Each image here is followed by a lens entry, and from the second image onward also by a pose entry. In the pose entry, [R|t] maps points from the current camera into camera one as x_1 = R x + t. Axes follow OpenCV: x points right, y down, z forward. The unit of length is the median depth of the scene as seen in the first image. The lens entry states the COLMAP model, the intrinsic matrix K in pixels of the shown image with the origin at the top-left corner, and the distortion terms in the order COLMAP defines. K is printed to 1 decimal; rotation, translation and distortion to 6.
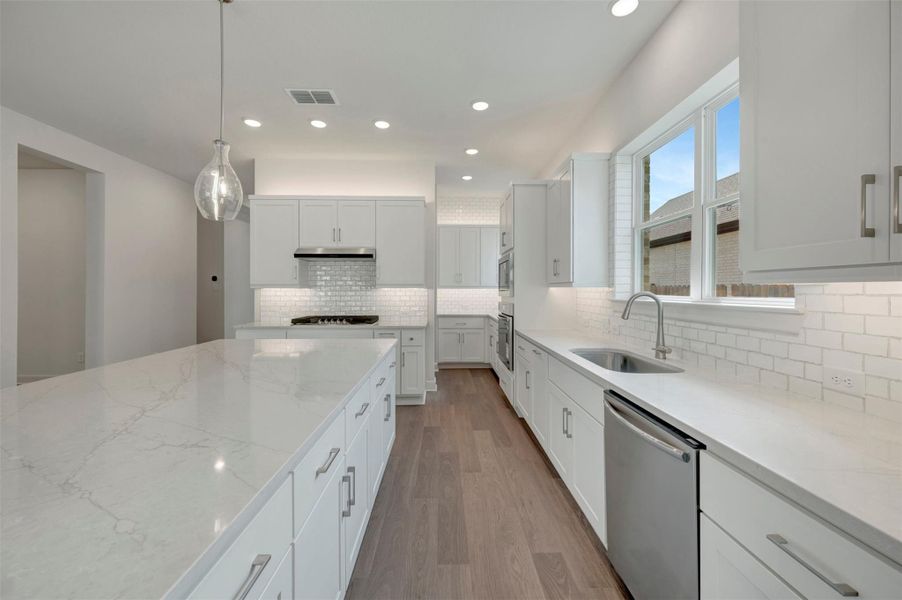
lens RADIAL K [[358.1, 0, 455.4], [0, 358.1, 292.5], [0, 0, 1]] dist [-0.000204, -0.000462]
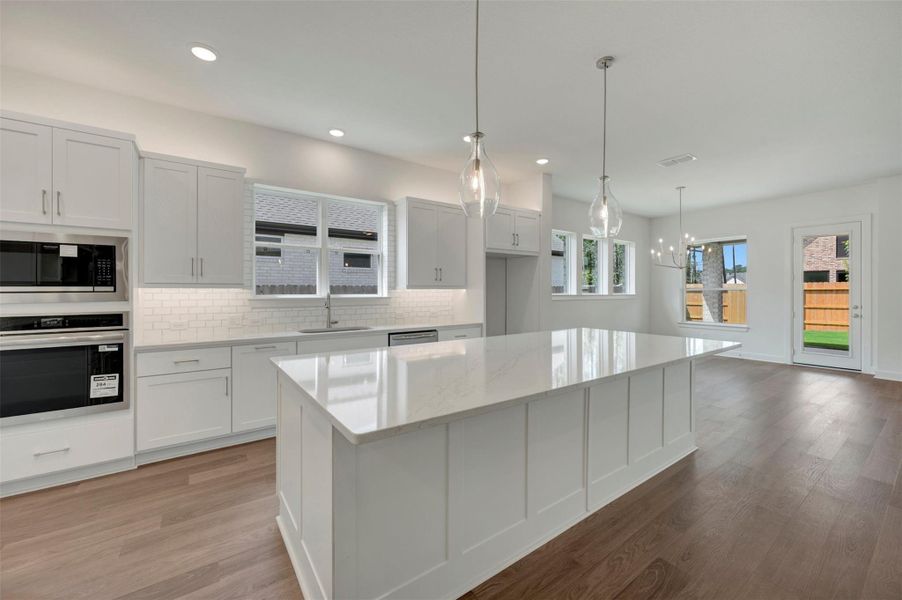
lens RADIAL K [[358.1, 0, 455.4], [0, 358.1, 292.5], [0, 0, 1]] dist [-0.000204, -0.000462]
pose [[-0.557919, -0.000475, 0.829896, -0.853340], [0.008405, 0.999945, 0.006223, -0.003464], [-0.829853, 0.010448, -0.557884, 0.953784]]
